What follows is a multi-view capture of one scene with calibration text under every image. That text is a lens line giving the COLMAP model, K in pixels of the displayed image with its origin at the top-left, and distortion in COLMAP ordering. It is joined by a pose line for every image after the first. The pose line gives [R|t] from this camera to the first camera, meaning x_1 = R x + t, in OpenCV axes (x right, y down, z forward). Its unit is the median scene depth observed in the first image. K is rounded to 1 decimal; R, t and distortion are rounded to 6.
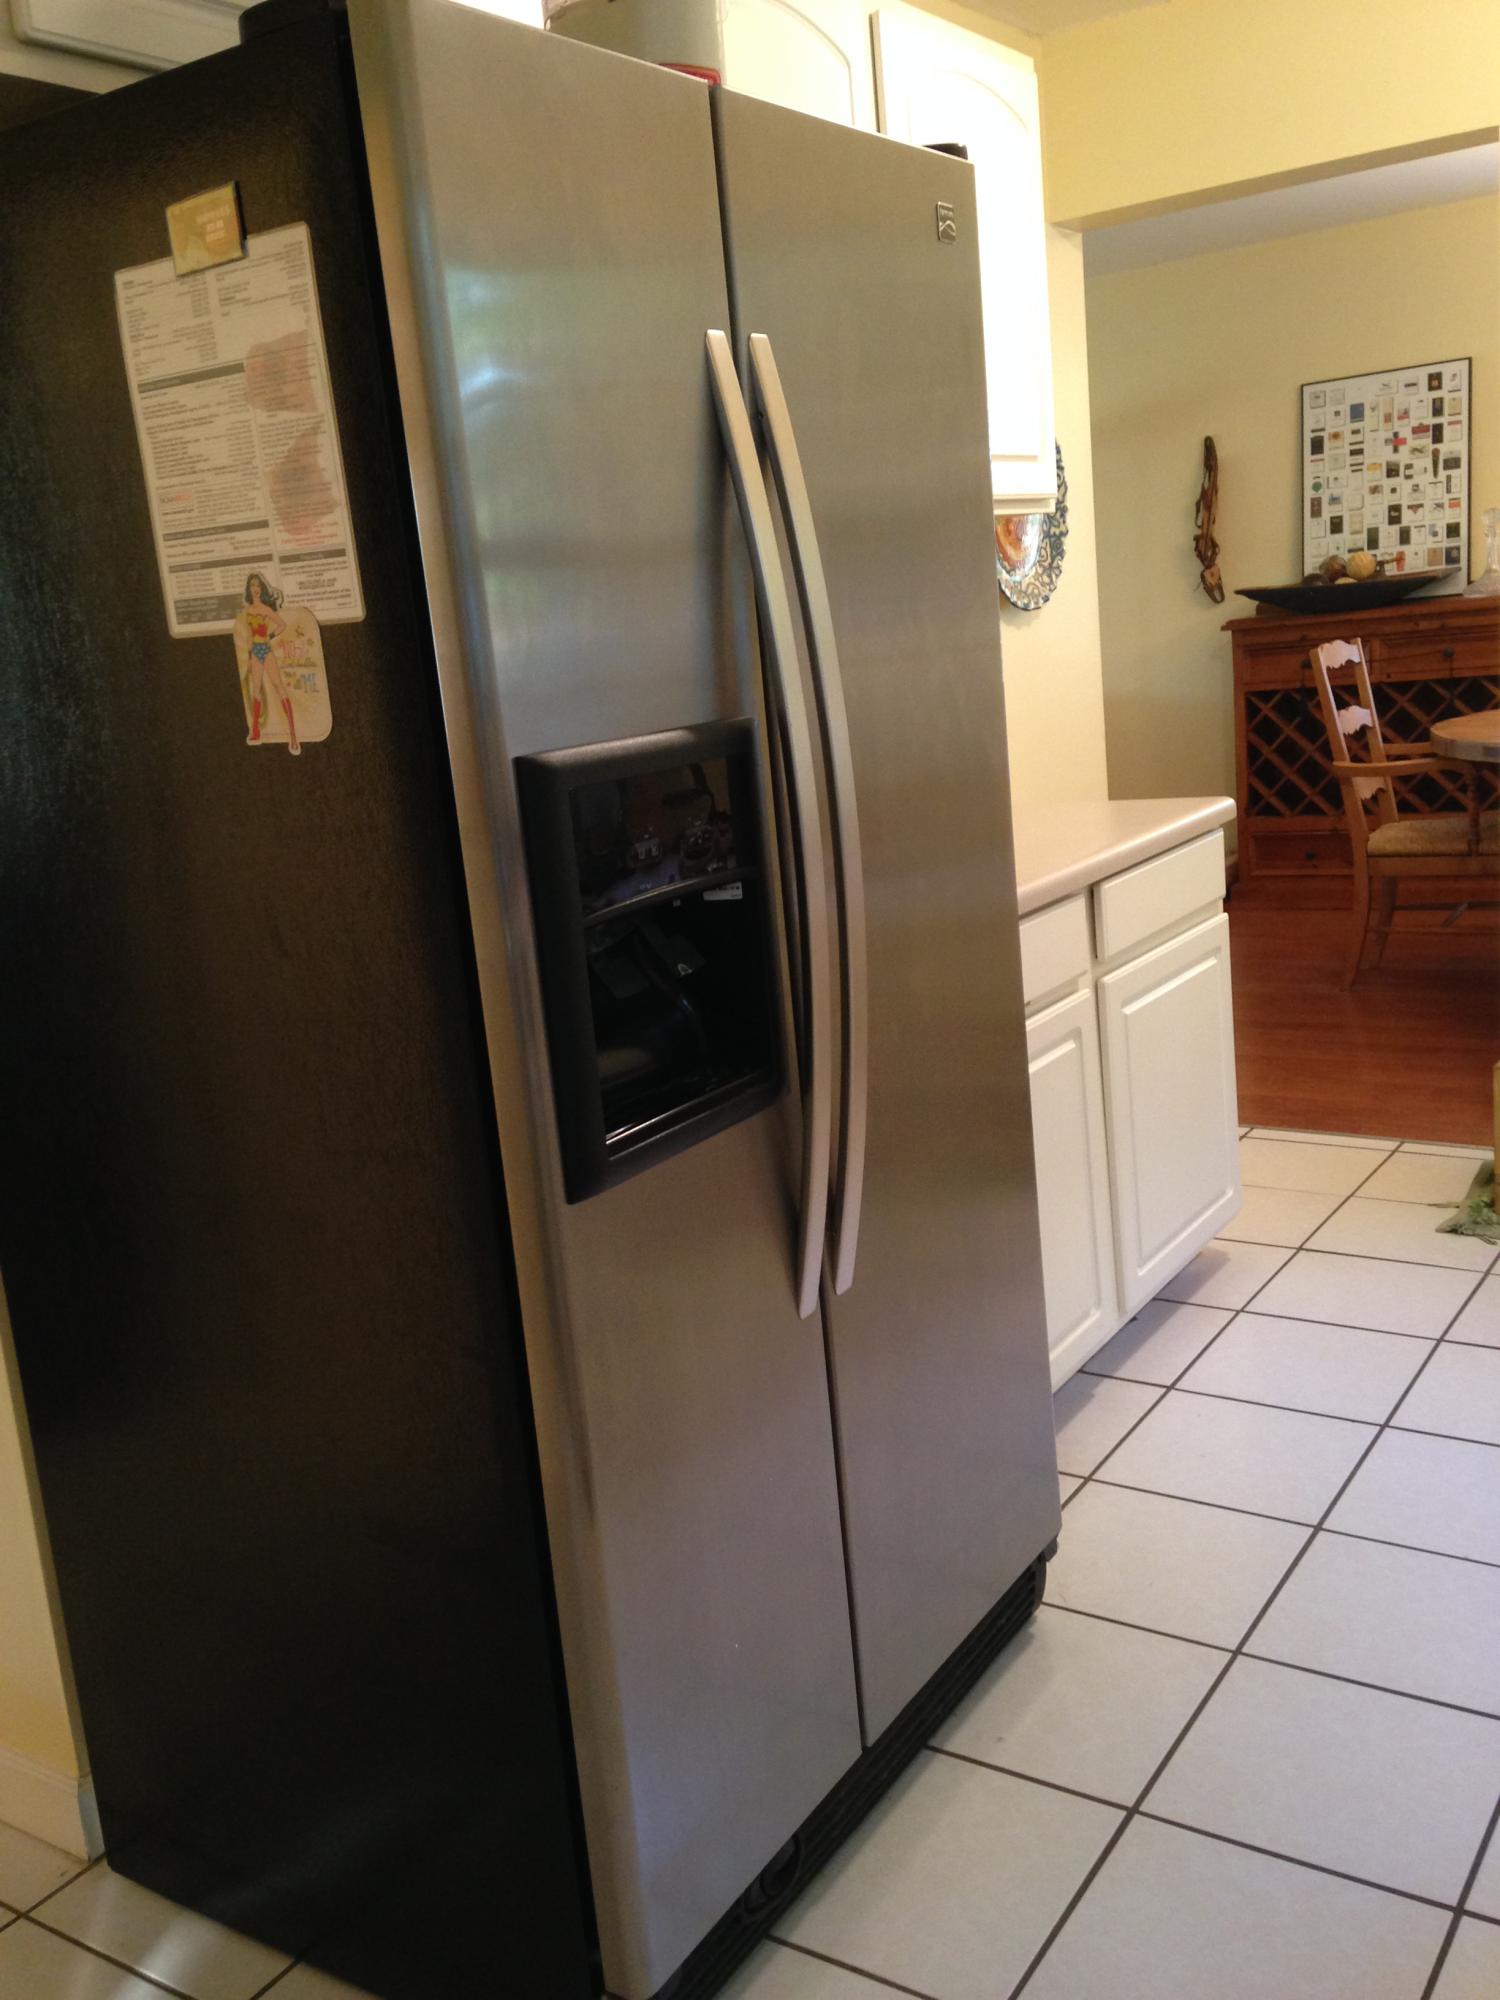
lens RADIAL K [[1875.9, 0, 685.3], [0, 1875.9, 996.2], [0, 0, 1]] dist [0.107665, 0.000000]
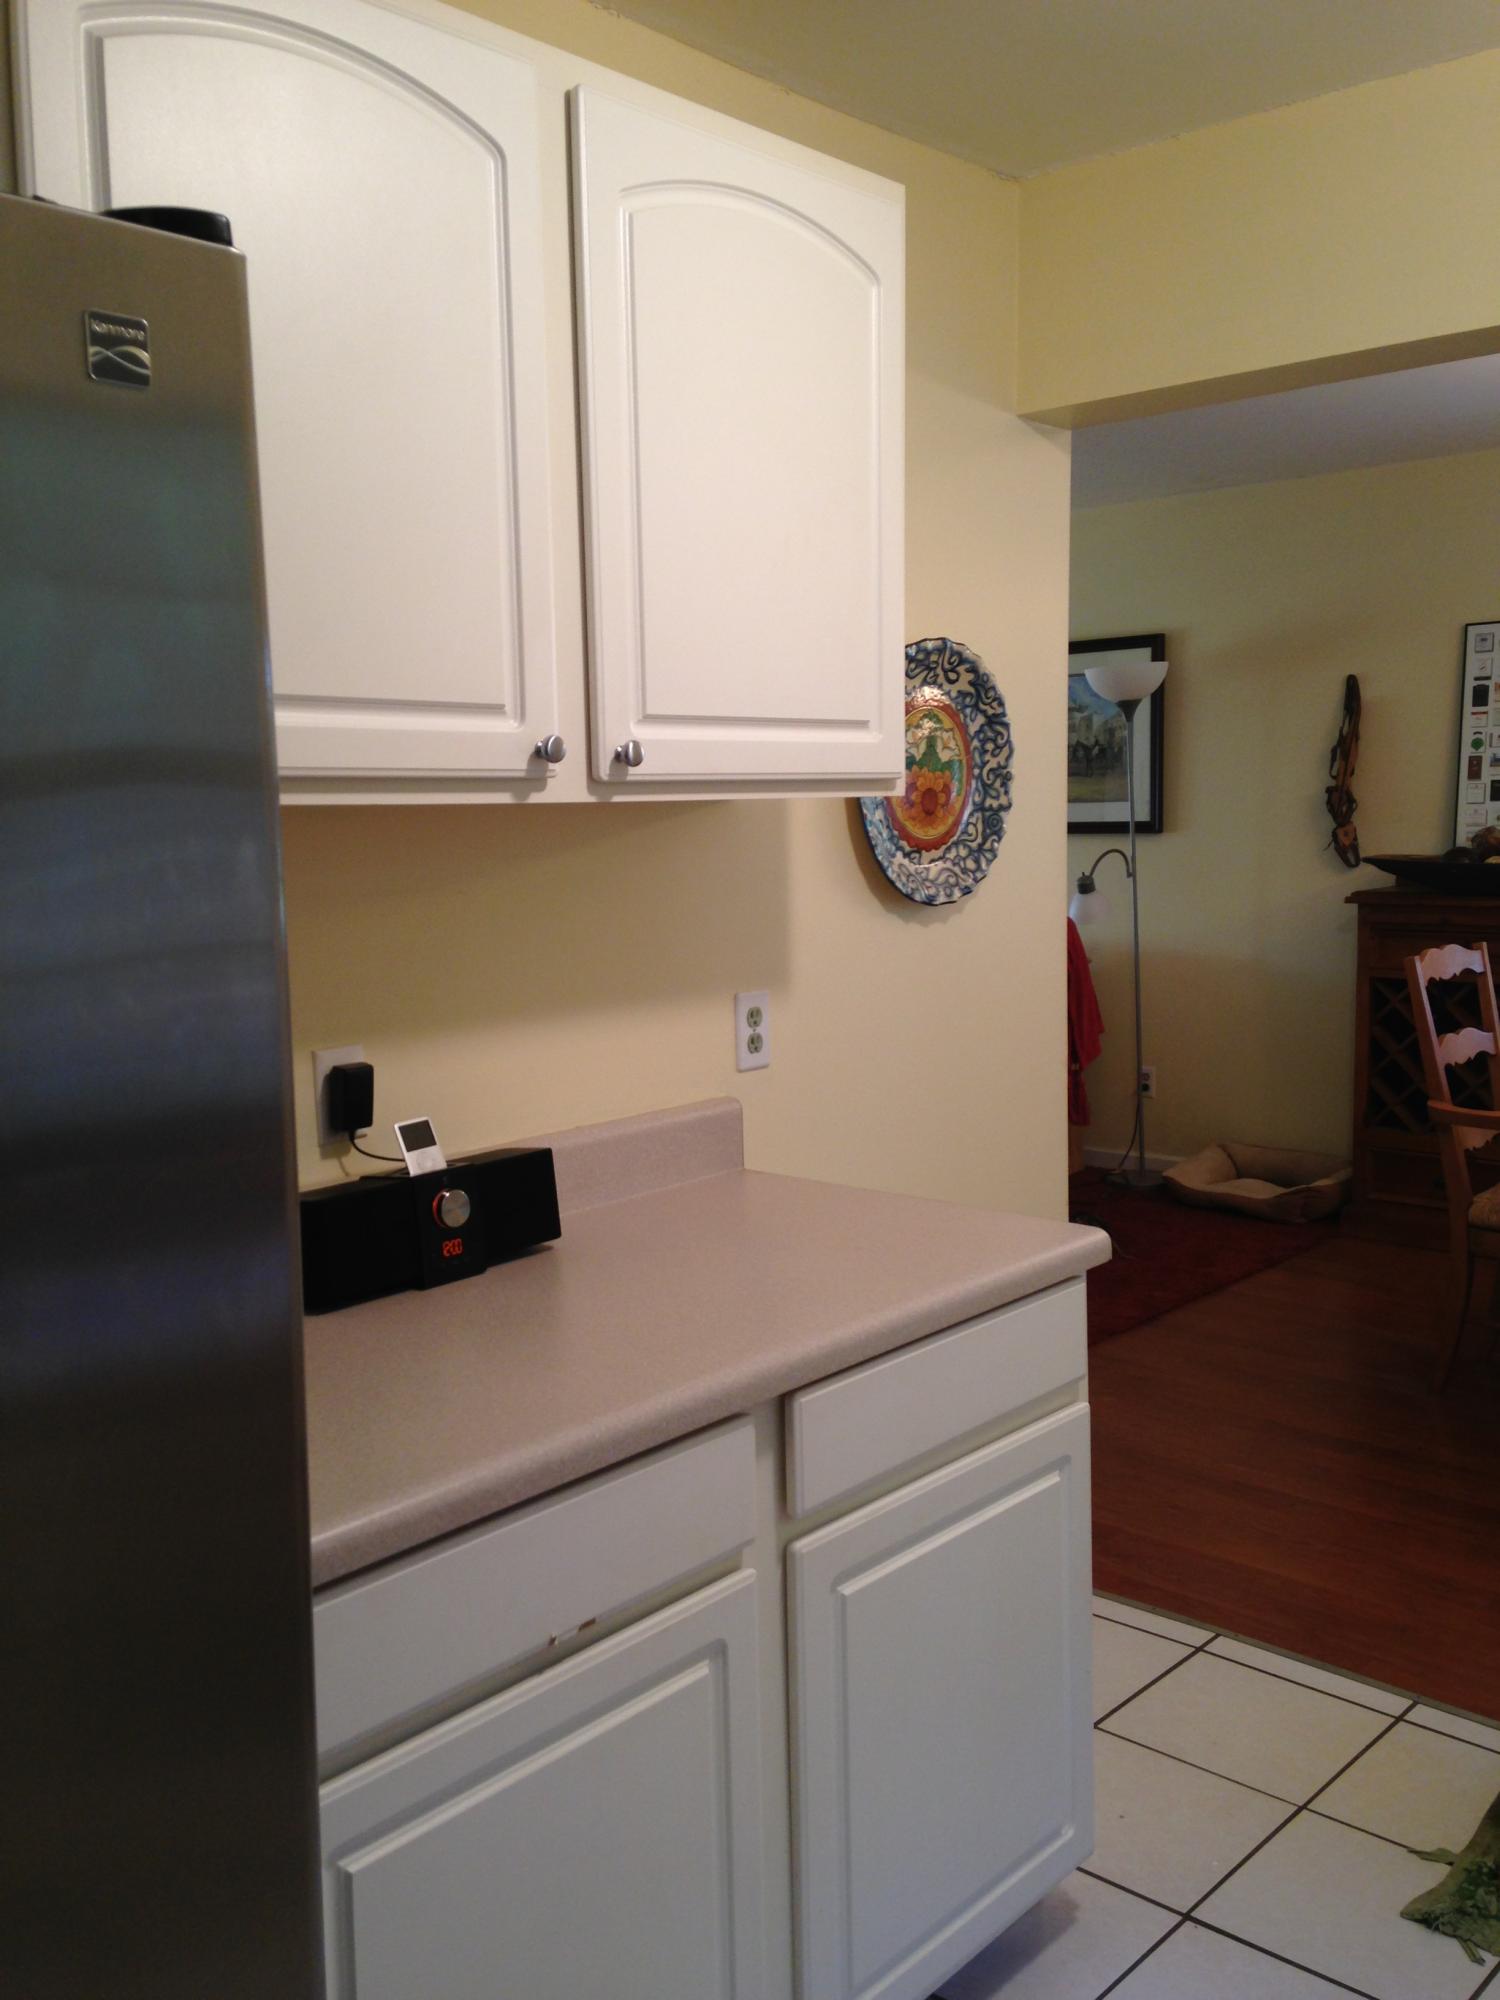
lens RADIAL K [[1875.9, 0, 748.4], [0, 1875.9, 991.8], [0, 0, 1]] dist [0.107665, 0.000000]
pose [[0.990476, 0.092358, -0.102112, 0.139465], [-0.100570, 0.991835, -0.078417, -0.077960], [0.094036, 0.087940, 0.991677, 0.192928]]
